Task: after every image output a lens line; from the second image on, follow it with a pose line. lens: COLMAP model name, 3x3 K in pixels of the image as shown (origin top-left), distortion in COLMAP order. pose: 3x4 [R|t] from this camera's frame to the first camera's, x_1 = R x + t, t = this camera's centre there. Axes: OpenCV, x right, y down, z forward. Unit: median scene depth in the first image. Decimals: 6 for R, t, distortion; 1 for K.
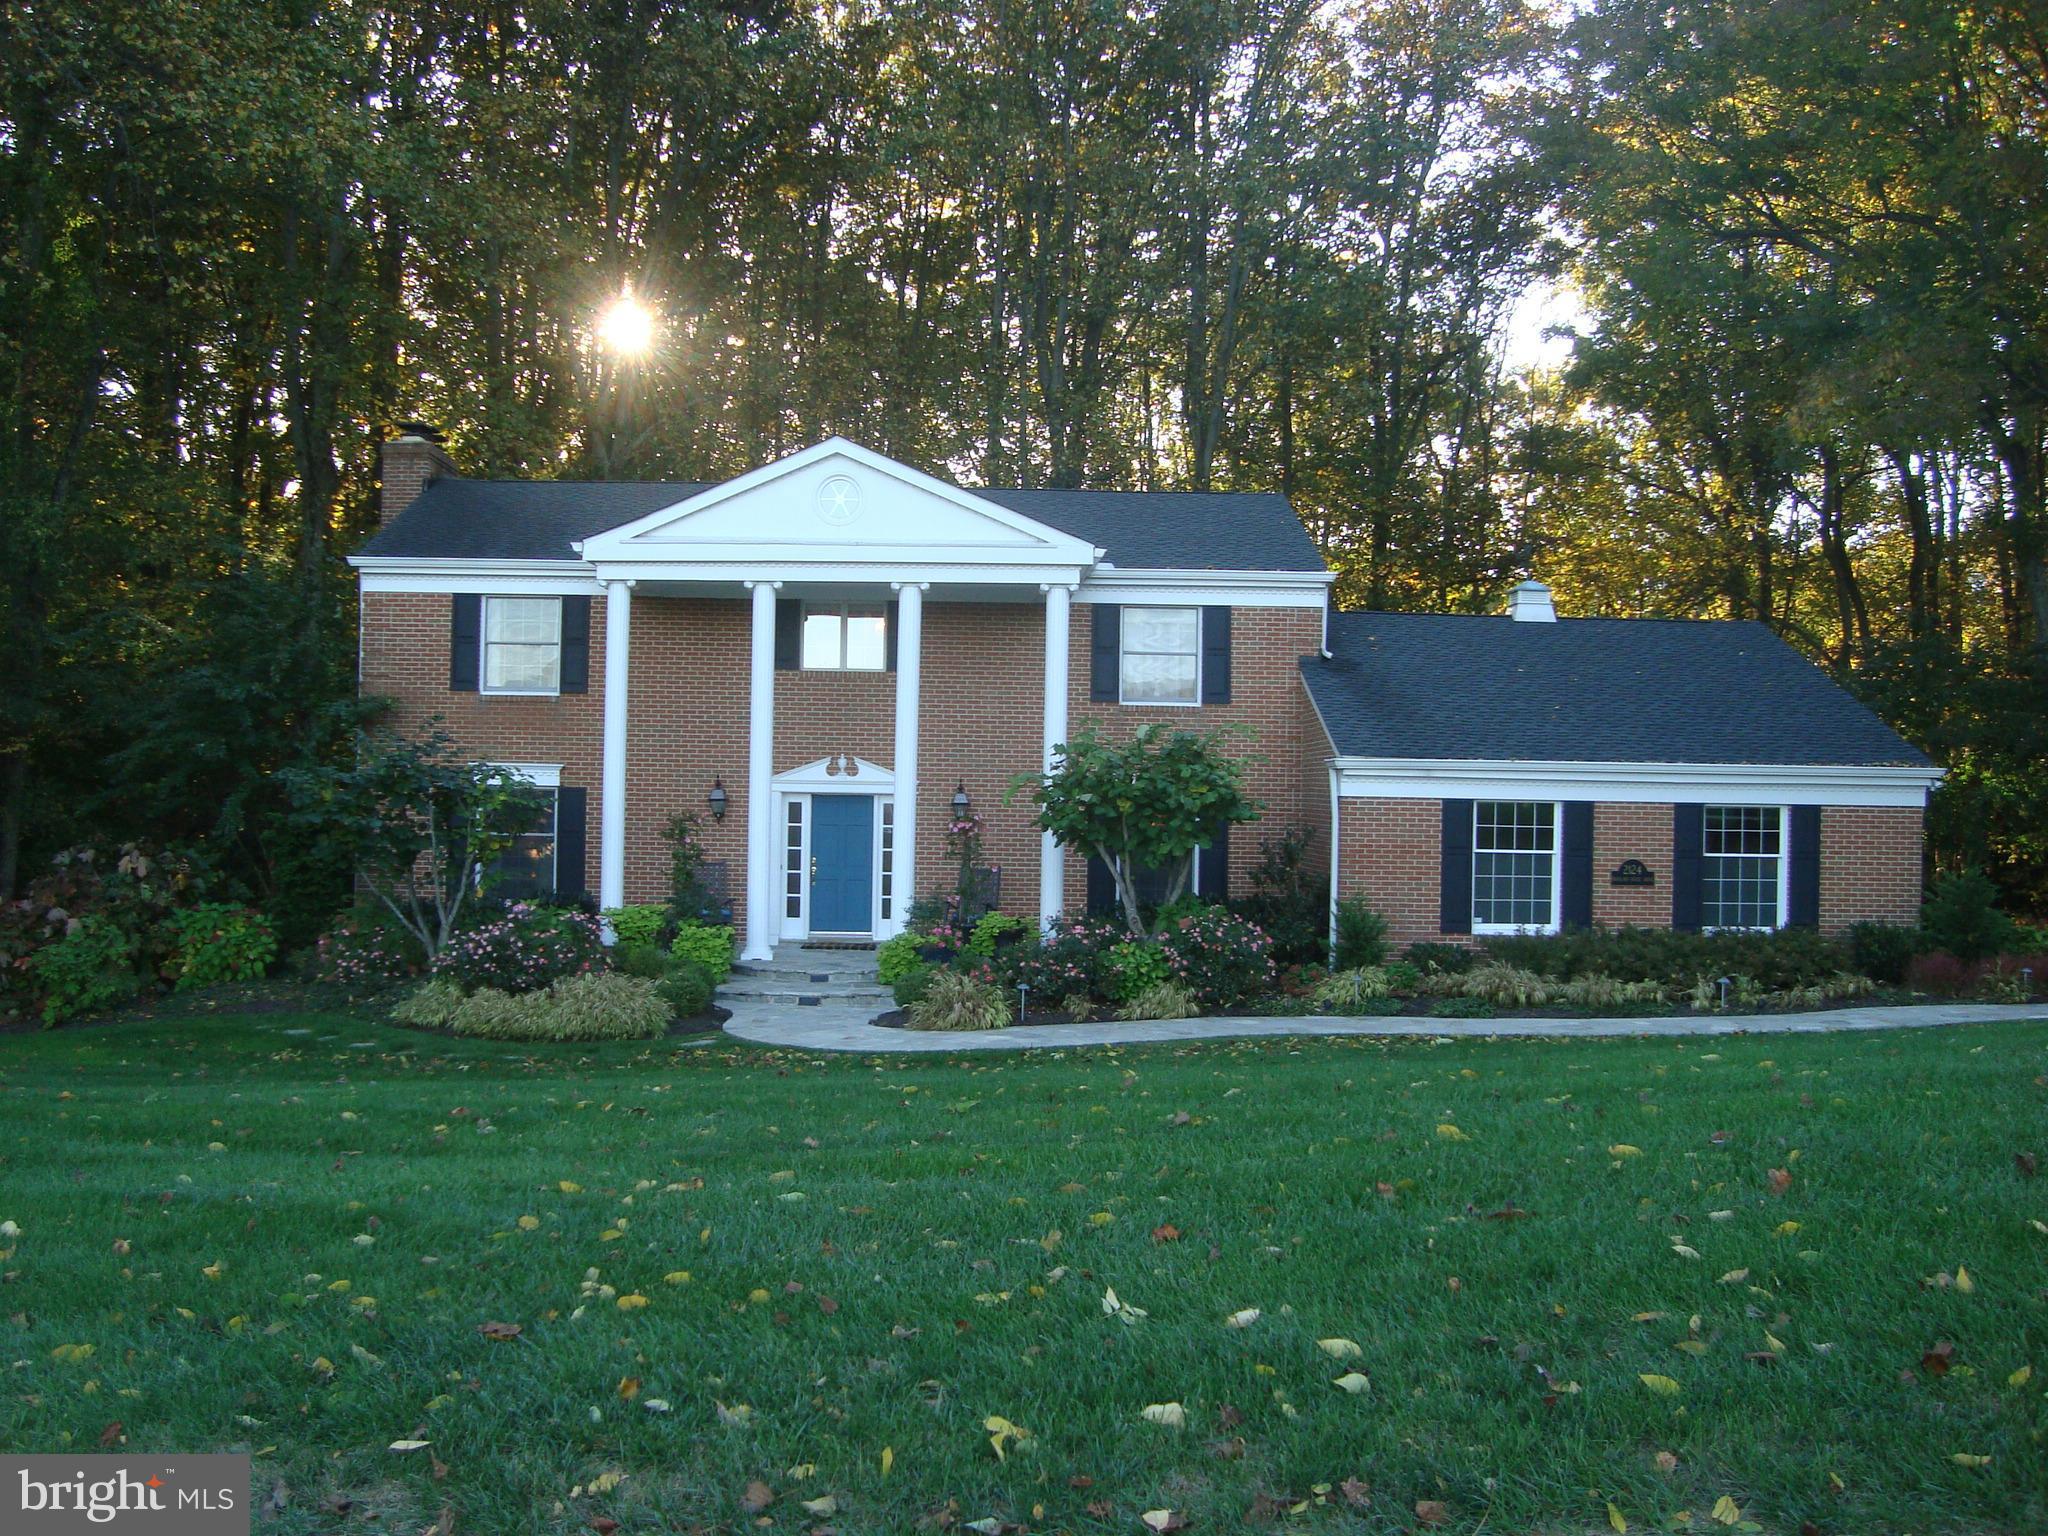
lens RADIAL K [[2018.9, 0, 1023.4], [0, 2018.9, 769.8], [0, 0, 1]] dist [-0.115272, 0.000000]
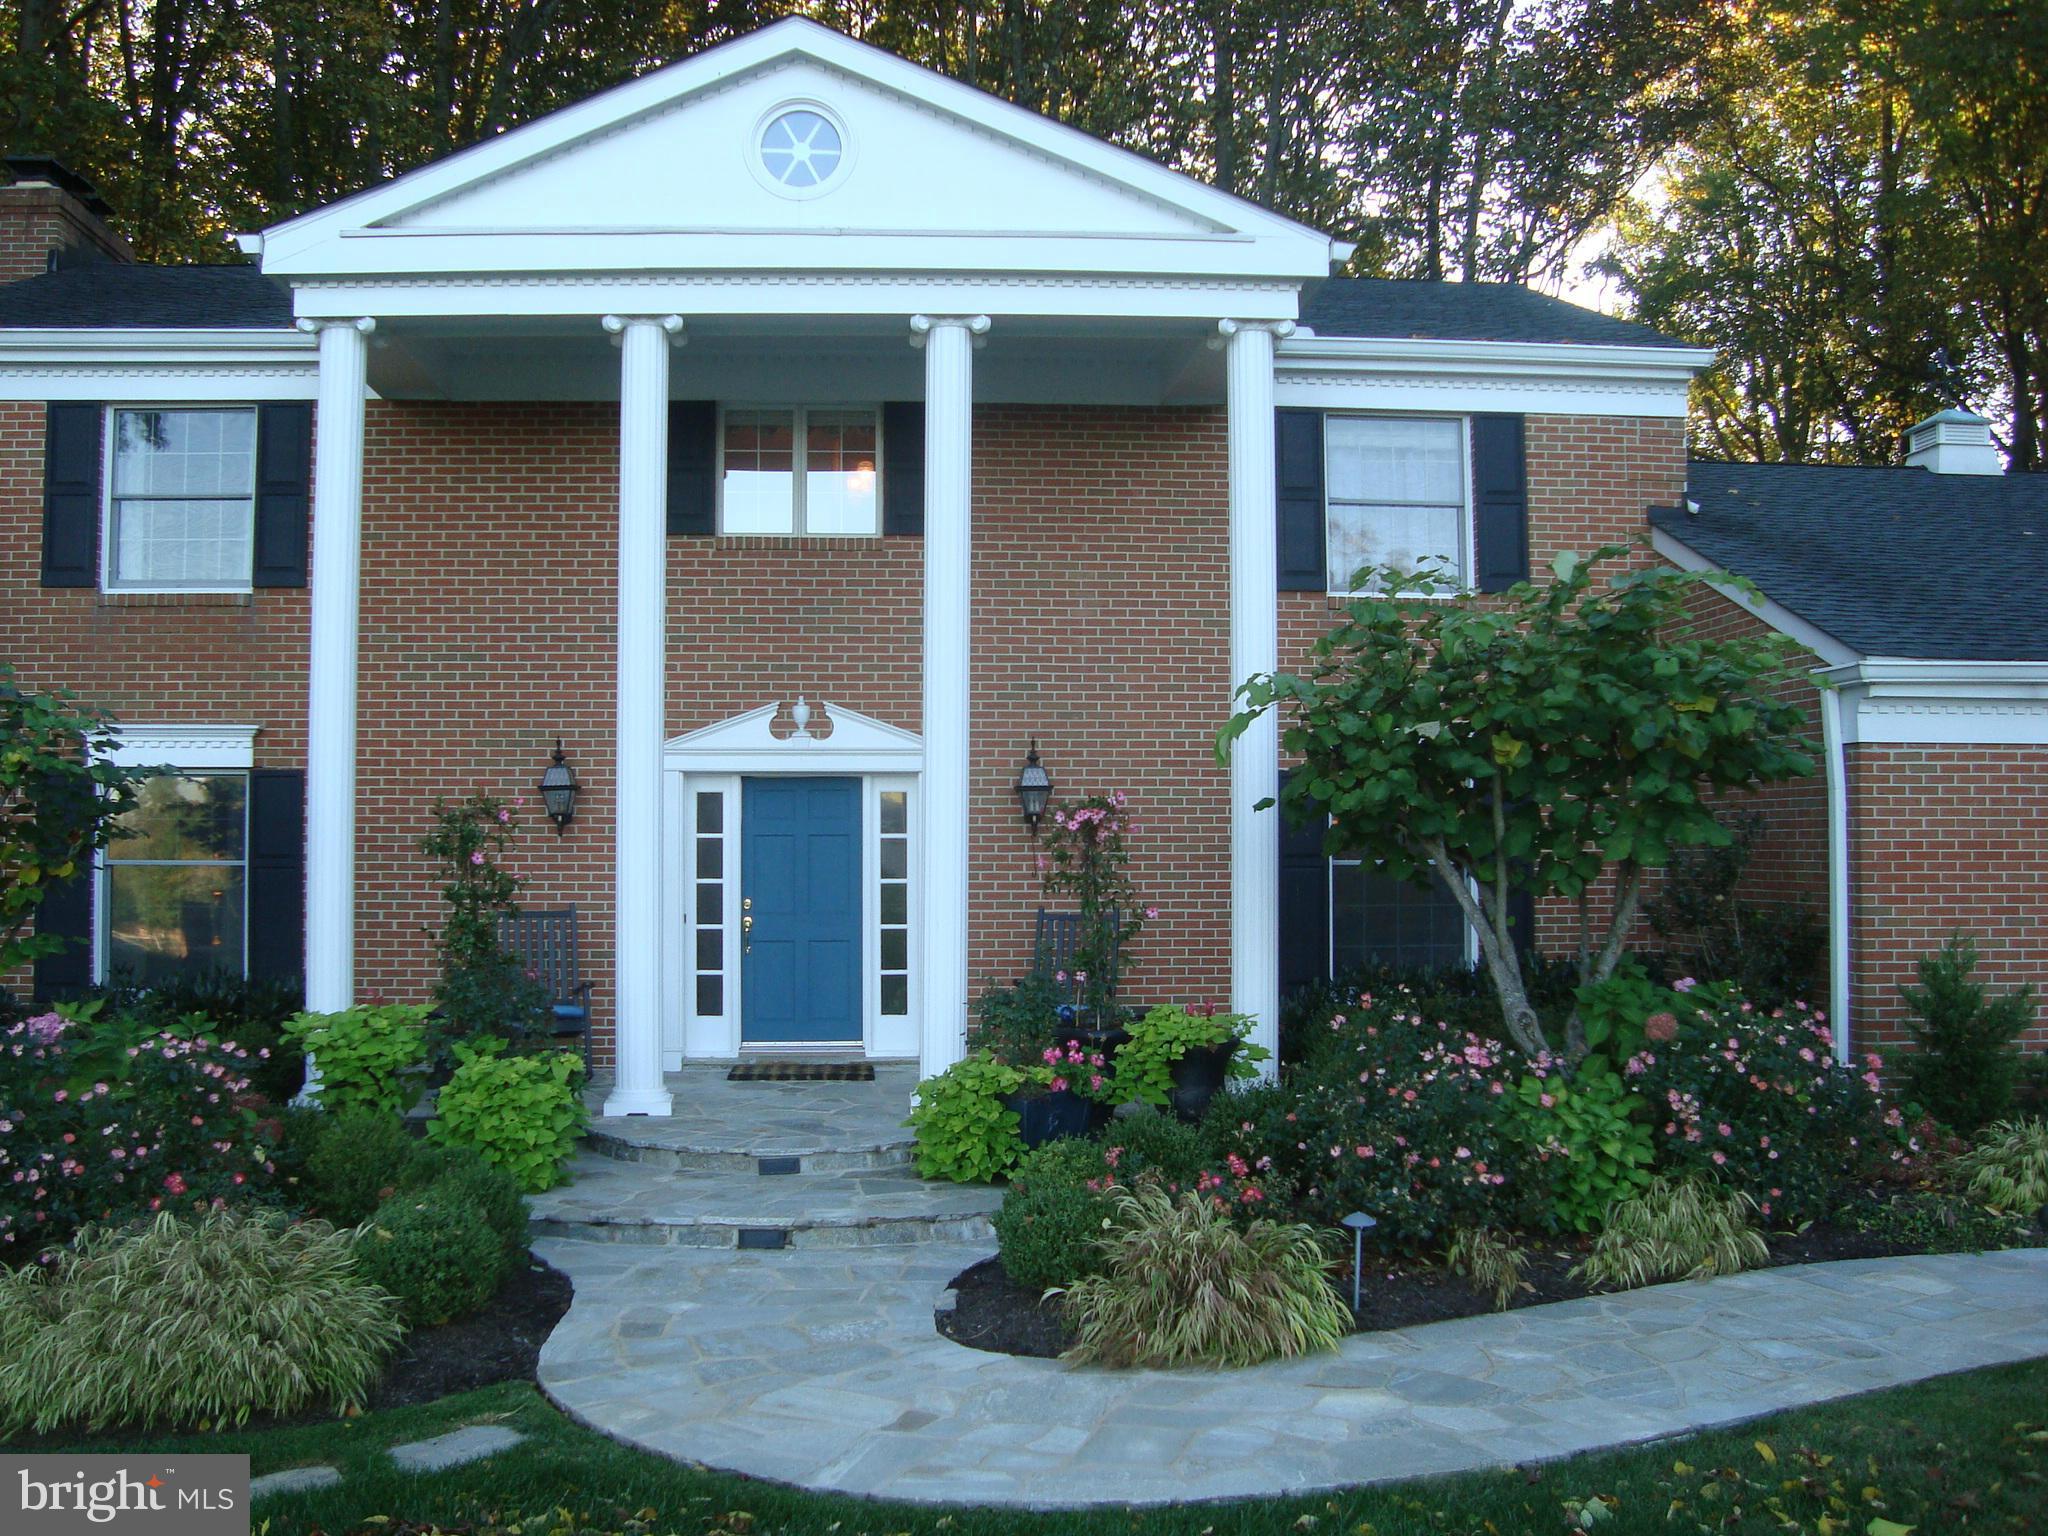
lens RADIAL K [[2018.9, 0, 1024.0], [0, 2018.9, 763.1], [0, 0, 1]] dist [-0.115272, 0.000000]
pose [[0.998424, -0.016125, 0.053747, -0.063494], [0.017753, 0.999394, -0.029956, 0.026821], [-0.053232, 0.030863, 0.998105, 0.504408]]
